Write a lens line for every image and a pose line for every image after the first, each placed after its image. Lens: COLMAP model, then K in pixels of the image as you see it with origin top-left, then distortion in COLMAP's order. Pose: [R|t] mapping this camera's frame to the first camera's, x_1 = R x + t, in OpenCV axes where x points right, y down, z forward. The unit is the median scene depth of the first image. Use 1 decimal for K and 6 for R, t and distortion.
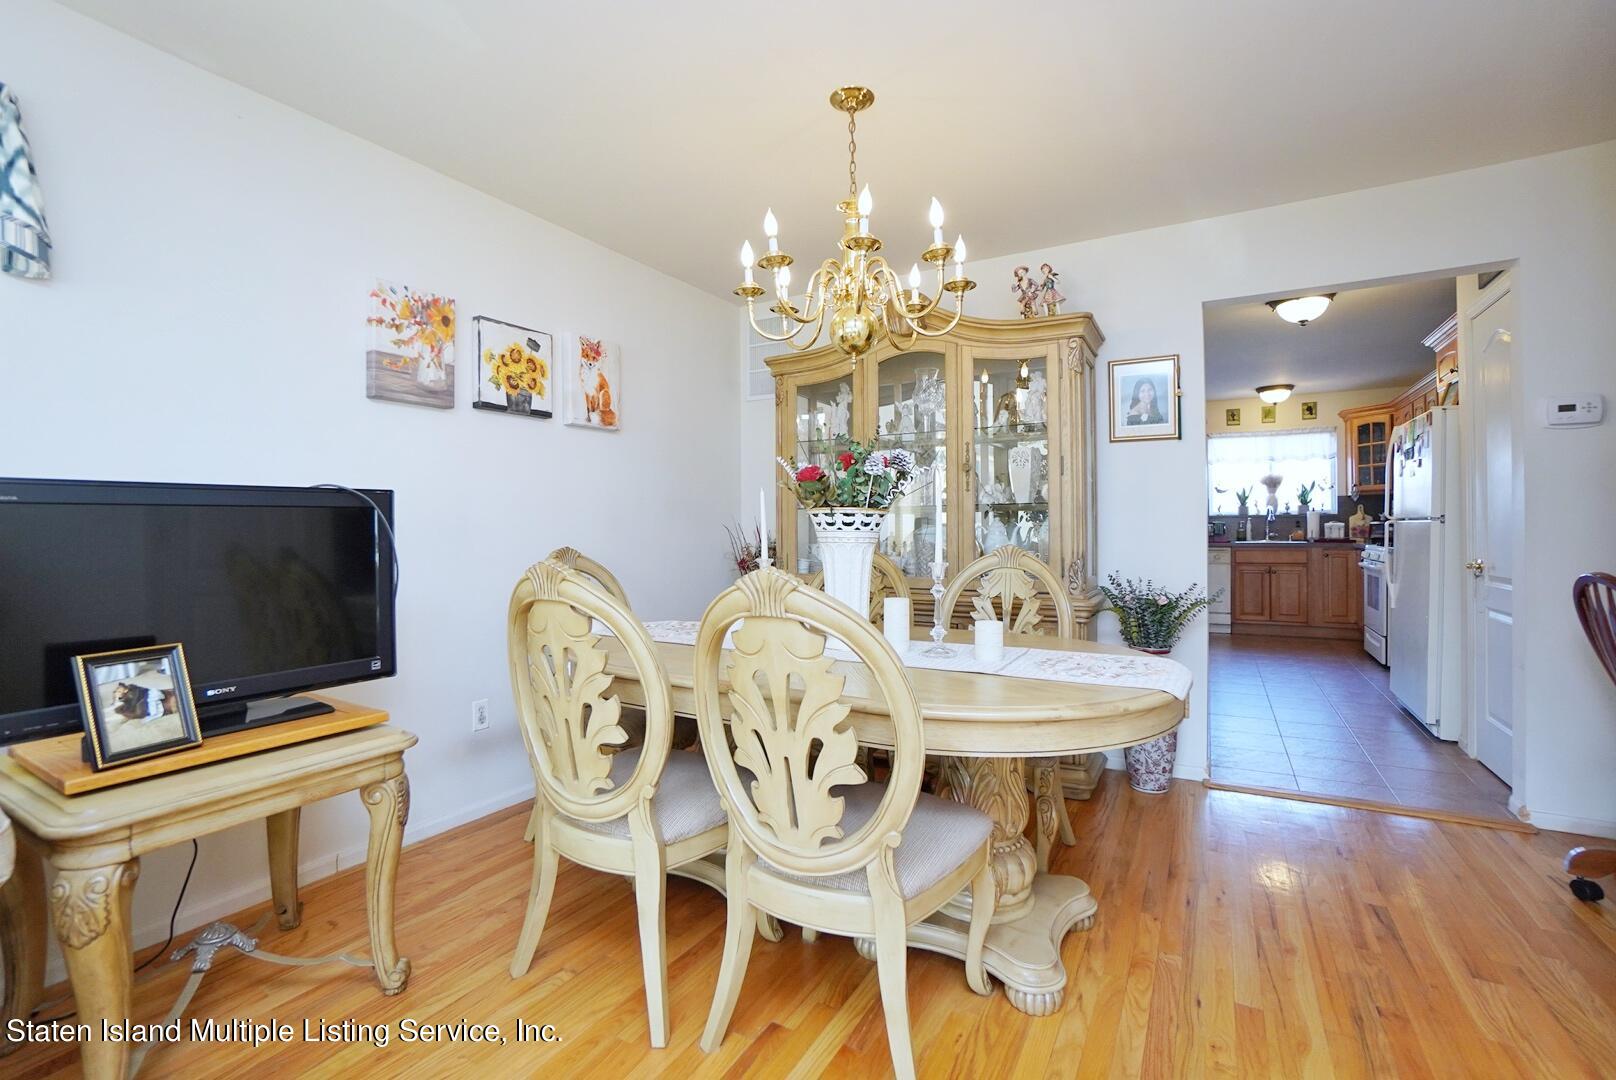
lens RADIAL K [[710.9, 0, 806.4], [0, 710.9, 526.8], [0, 0, 1]] dist [-0.052432, 0.017302]
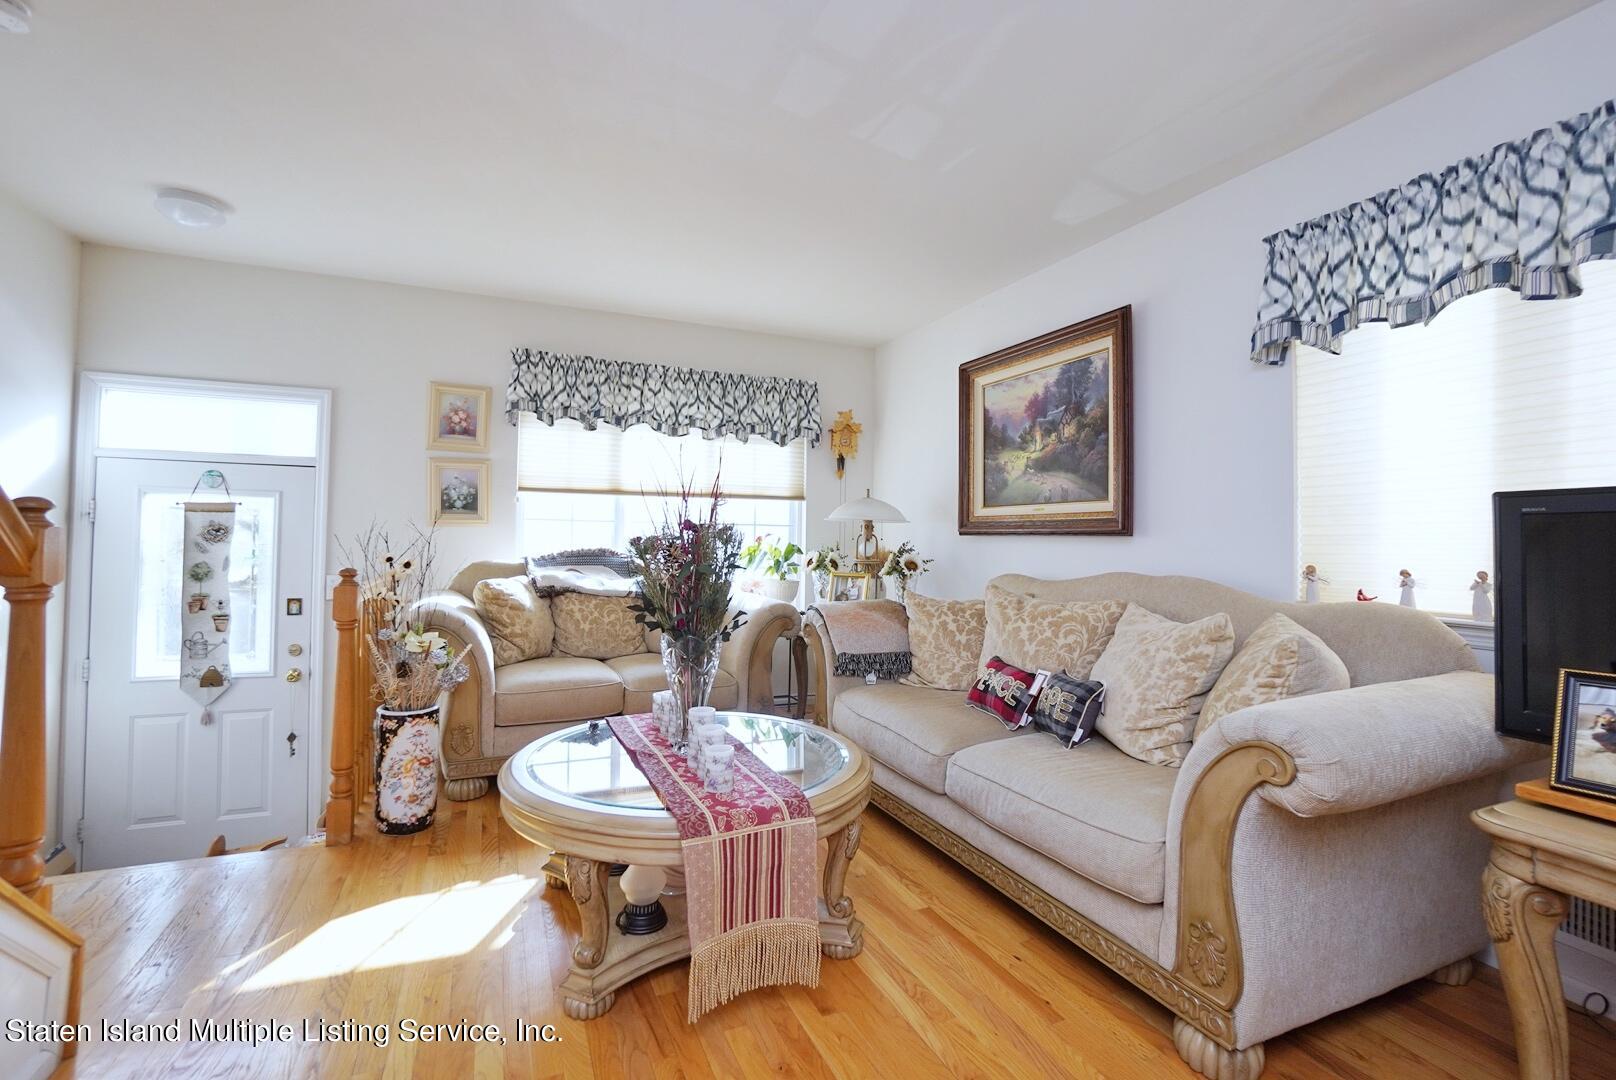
lens RADIAL K [[710.9, 0, 806.4], [0, 710.9, 526.8], [0, 0, 1]] dist [-0.052432, 0.017302]
pose [[-0.591765, -0.013841, -0.805992, 0.177392], [-0.012559, 0.999890, -0.007949, 0.003859], [0.806013, 0.005418, -0.591873, 0.340006]]
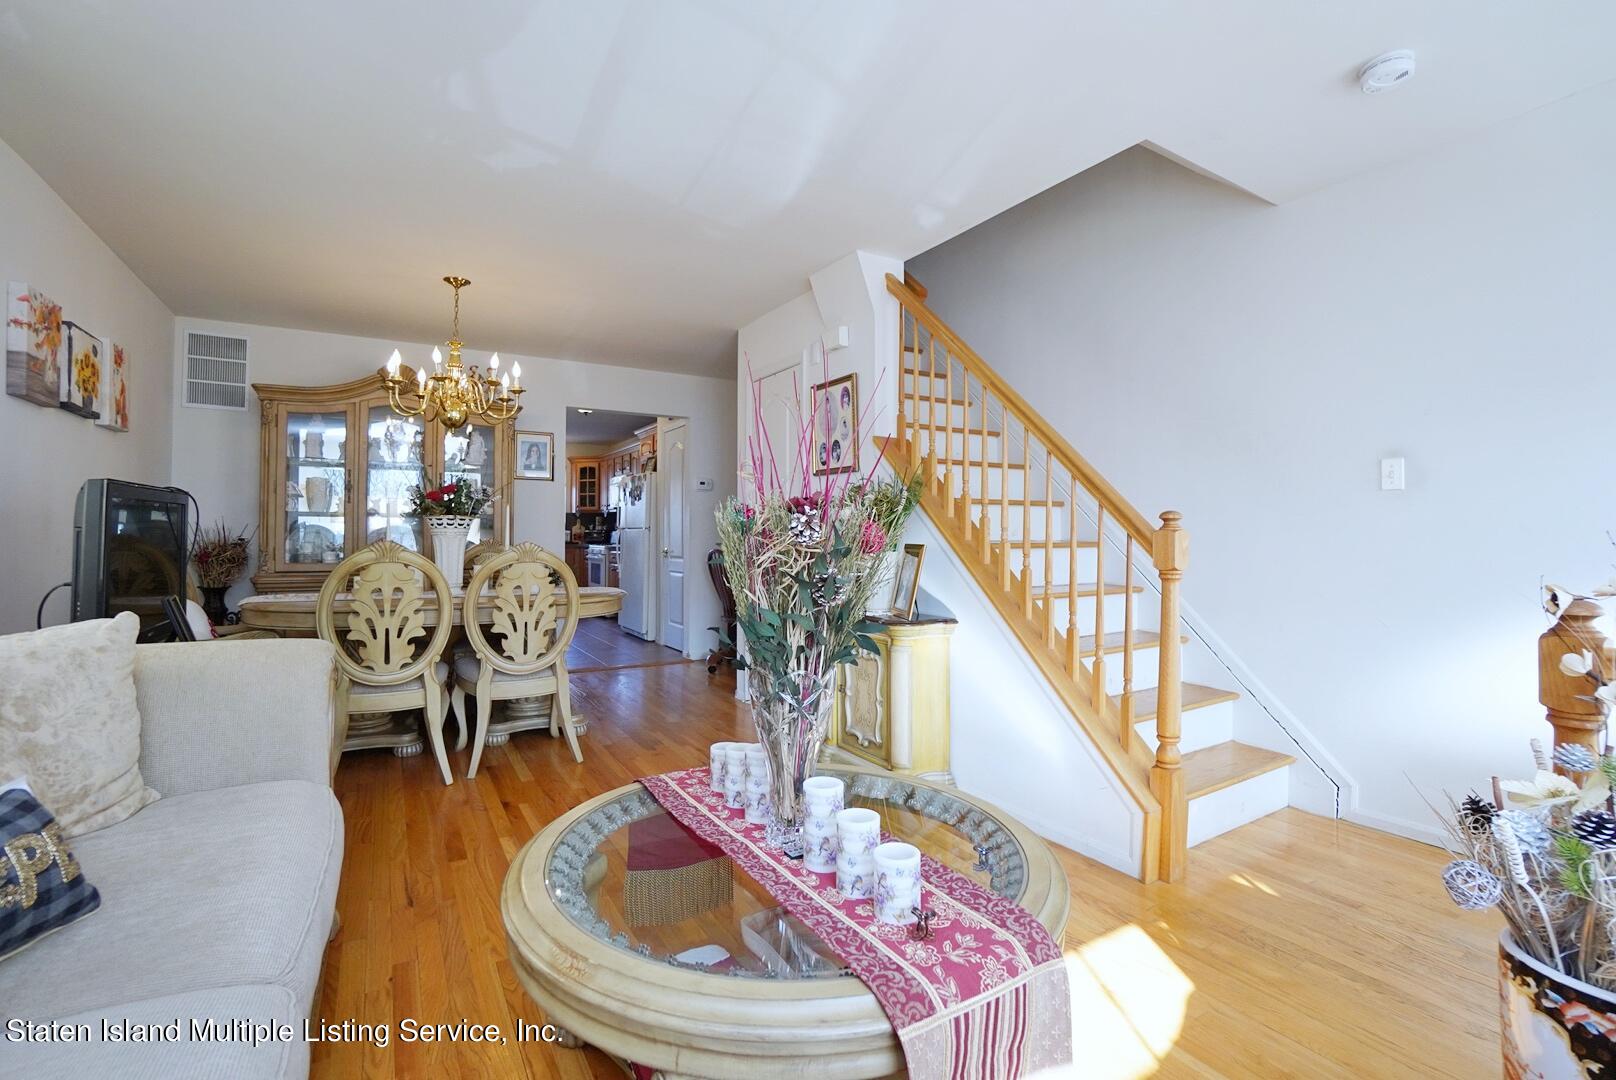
lens RADIAL K [[710.9, 0, 806.4], [0, 710.9, 526.8], [0, 0, 1]] dist [-0.052432, 0.017302]
pose [[0.480063, 0.018546, 0.877038, -0.836553], [-0.006978, 0.999826, -0.017323, 0.020922], [-0.877206, 0.002196, 0.480109, -0.484498]]
